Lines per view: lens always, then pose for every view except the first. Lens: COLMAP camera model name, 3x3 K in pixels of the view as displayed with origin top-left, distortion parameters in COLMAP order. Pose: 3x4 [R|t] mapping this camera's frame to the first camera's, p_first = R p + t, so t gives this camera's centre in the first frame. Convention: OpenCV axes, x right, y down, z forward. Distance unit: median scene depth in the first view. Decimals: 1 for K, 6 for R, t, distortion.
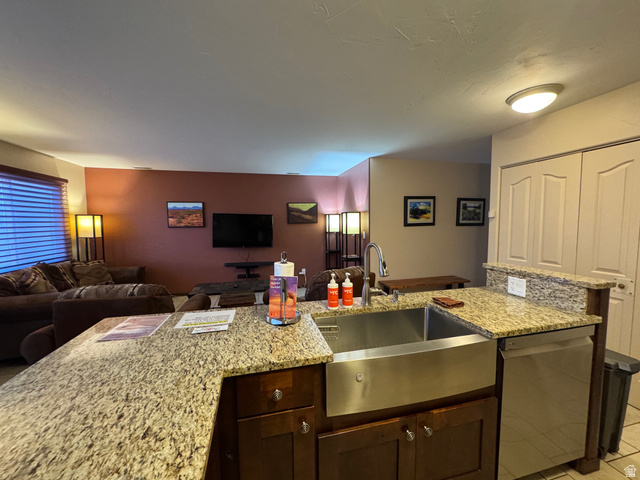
lens RADIAL K [[254.1, 0, 320.0], [0, 254.1, 240.0], [0, 0, 1]] dist [0.000104, -0.000010]
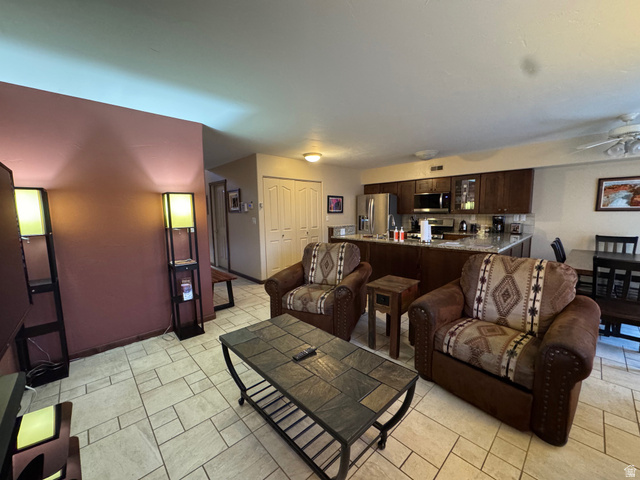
lens RADIAL K [[254.1, 0, 320.0], [0, 254.1, 240.0], [0, 0, 1]] dist [0.000104, -0.000010]
pose [[-0.493395, -0.091977, 0.864929, -0.640335], [0.063817, 0.987885, 0.141456, -0.060007], [-0.867461, 0.124991, -0.481548, 1.039649]]
